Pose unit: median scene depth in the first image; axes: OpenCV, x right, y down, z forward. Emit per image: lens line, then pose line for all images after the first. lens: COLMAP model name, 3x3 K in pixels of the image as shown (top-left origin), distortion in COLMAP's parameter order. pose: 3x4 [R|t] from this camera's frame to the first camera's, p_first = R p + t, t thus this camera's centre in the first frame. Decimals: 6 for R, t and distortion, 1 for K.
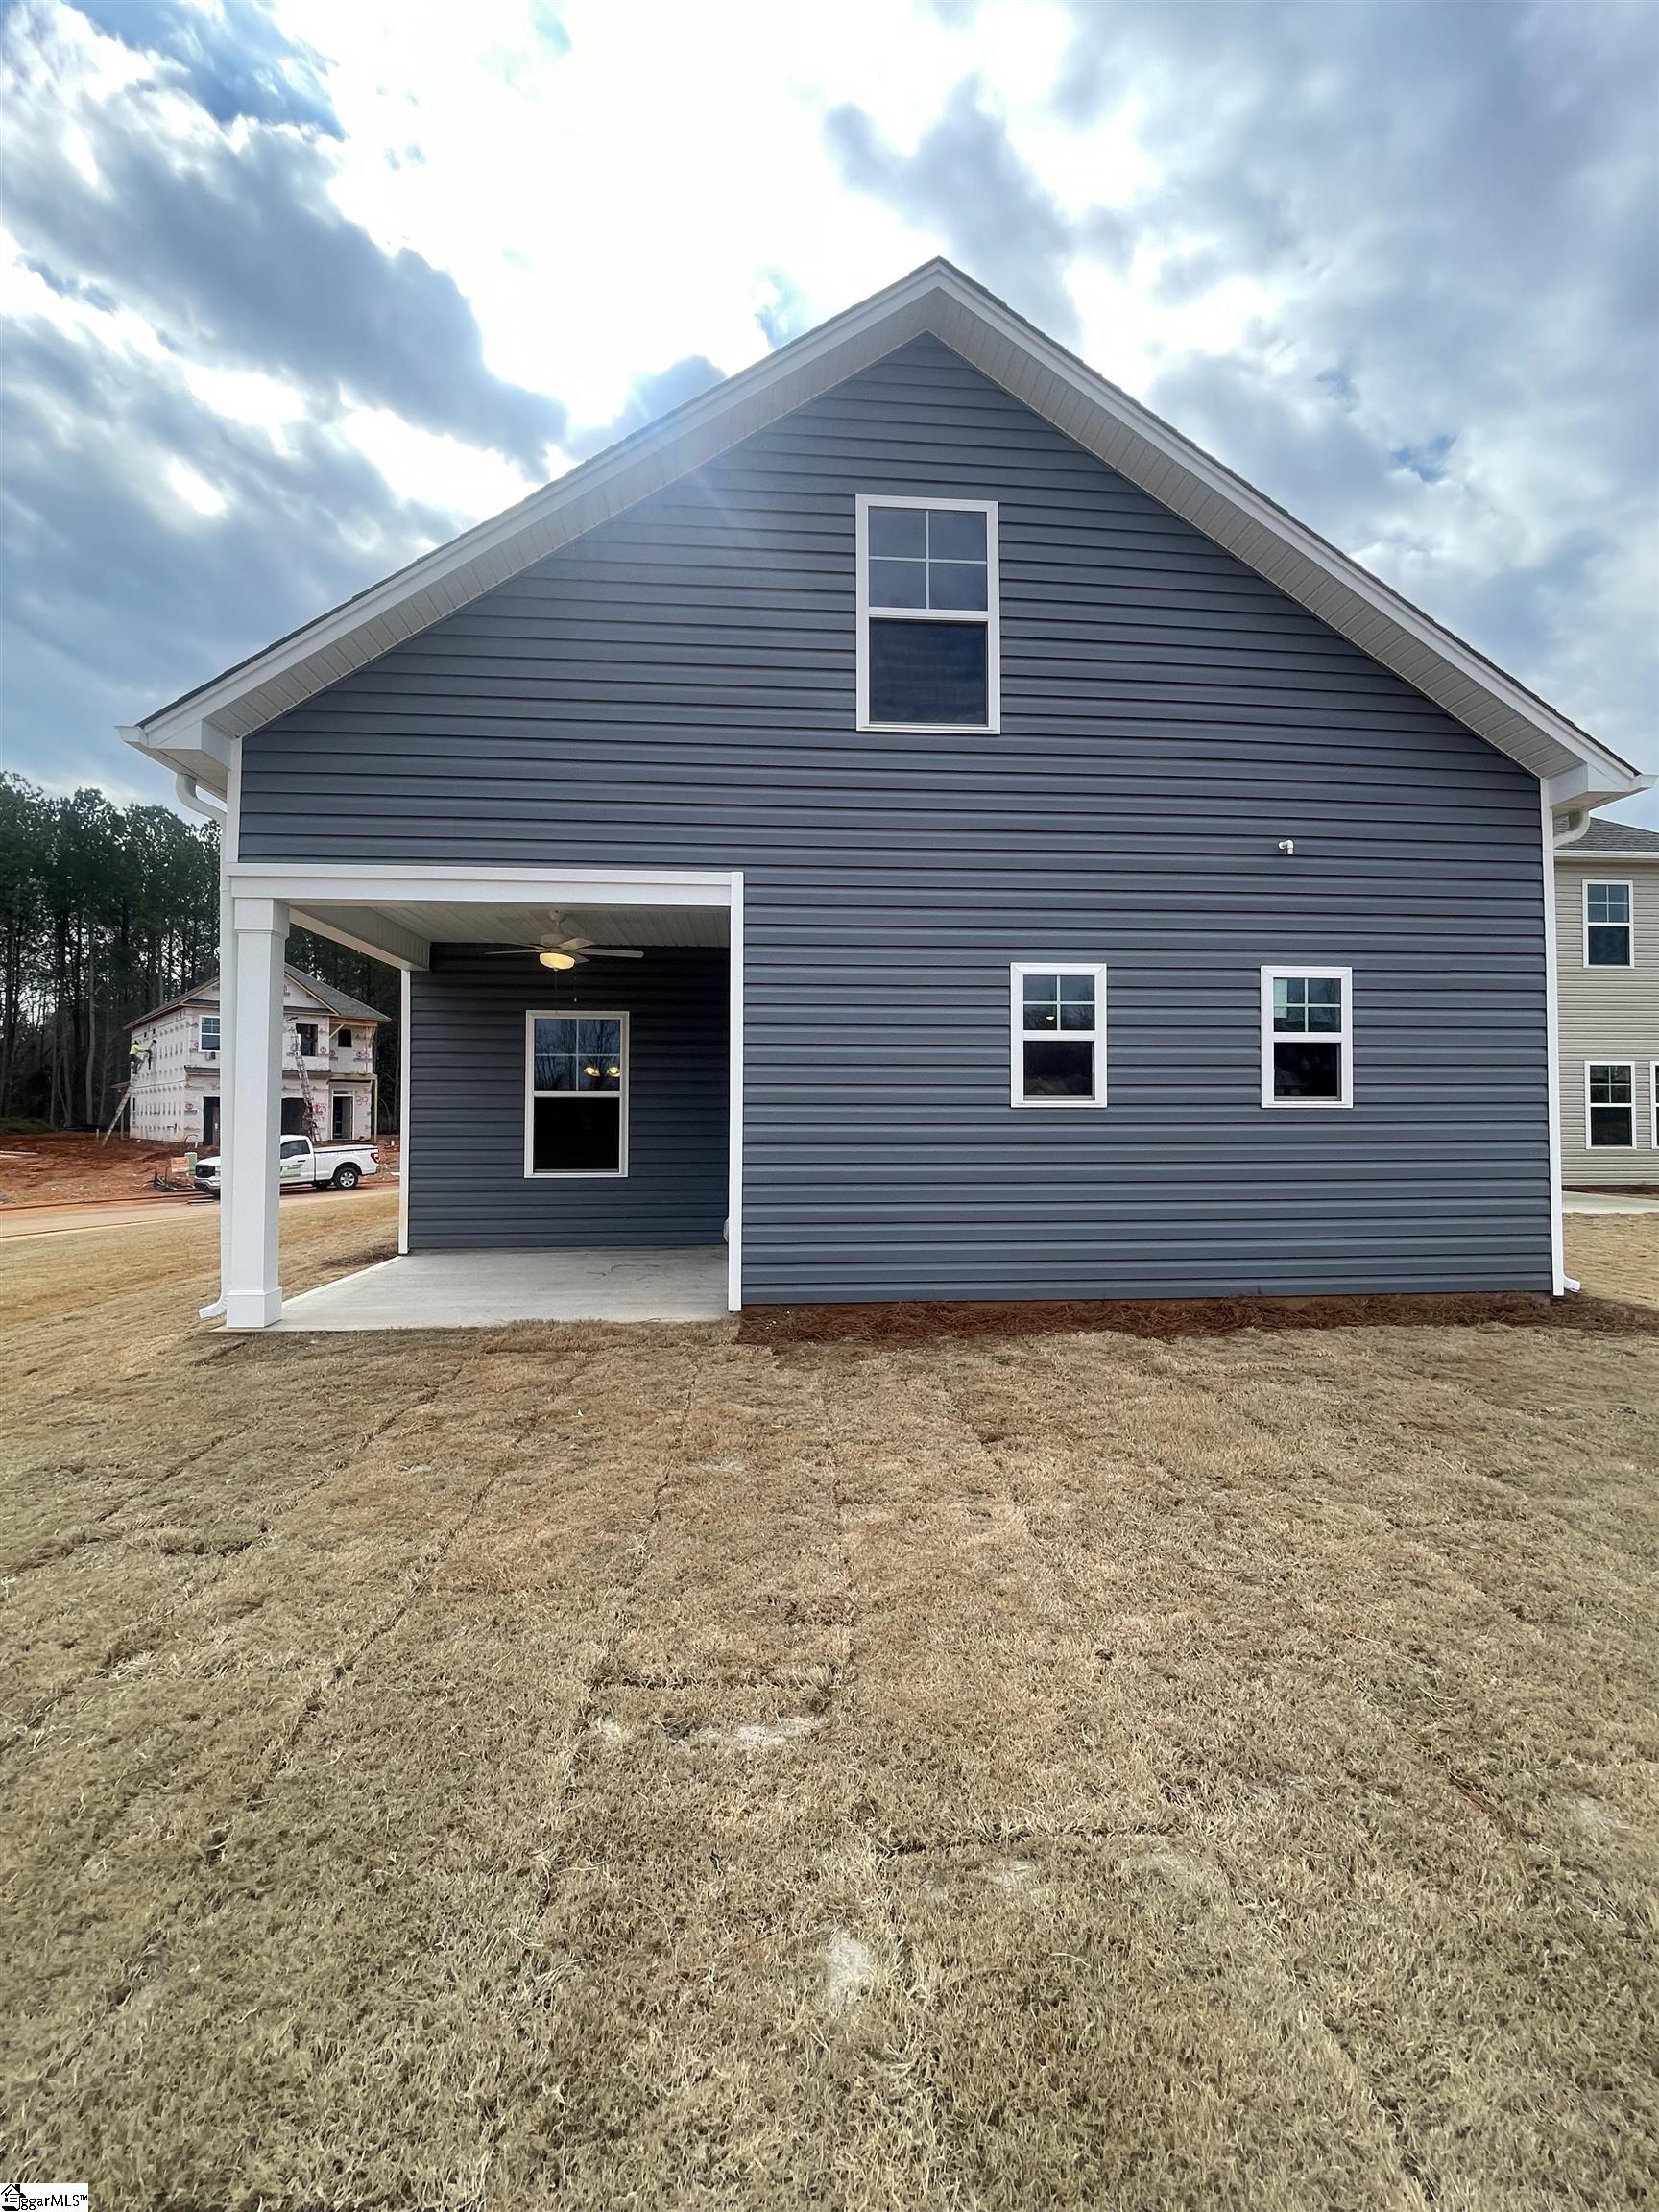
lens RADIAL K [[939.5, 0, 829.5], [0, 939.5, 1106.0], [0, 0, 1]] dist [0.000225, 0.001028]
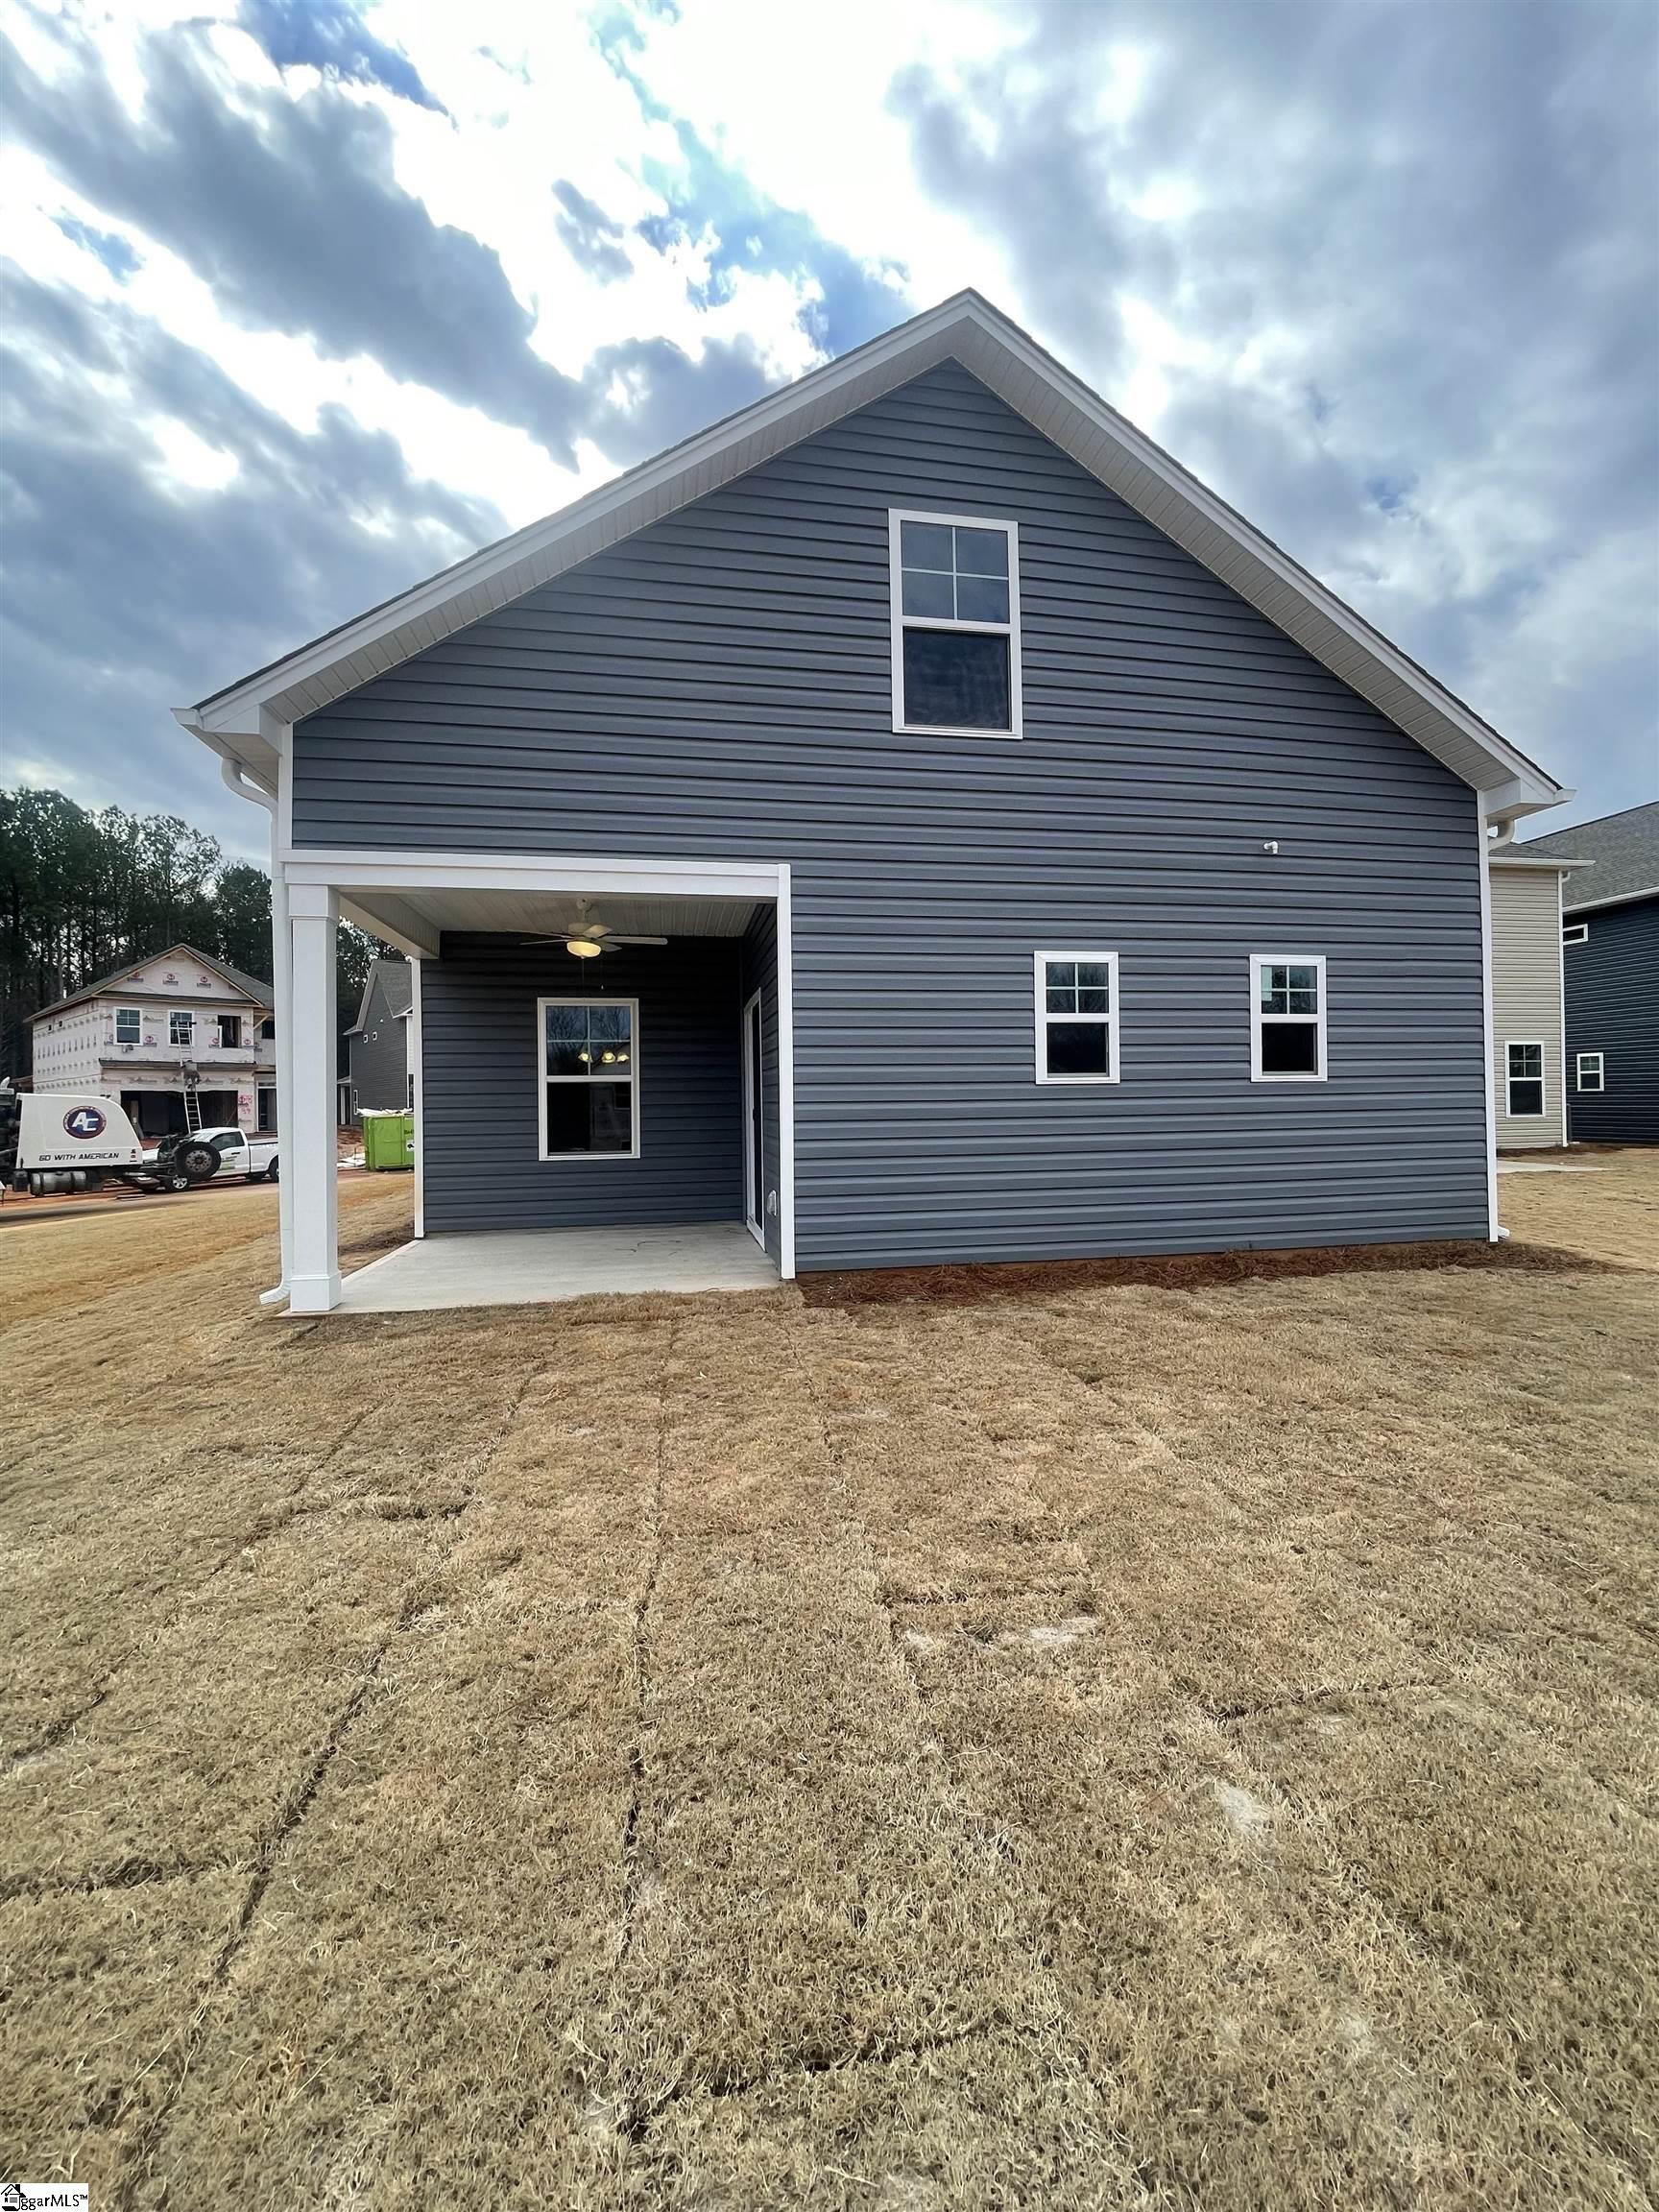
lens RADIAL K [[894.2, 0, 829.5], [0, 894.2, 1106.0], [0, 0, 1]] dist [0.000815, 0.000395]
pose [[0.994877, -0.015140, 0.099952, -0.158897], [0.013554, 0.999771, 0.016535, 0.006758], [-0.100179, -0.015095, 0.994855, -0.009077]]
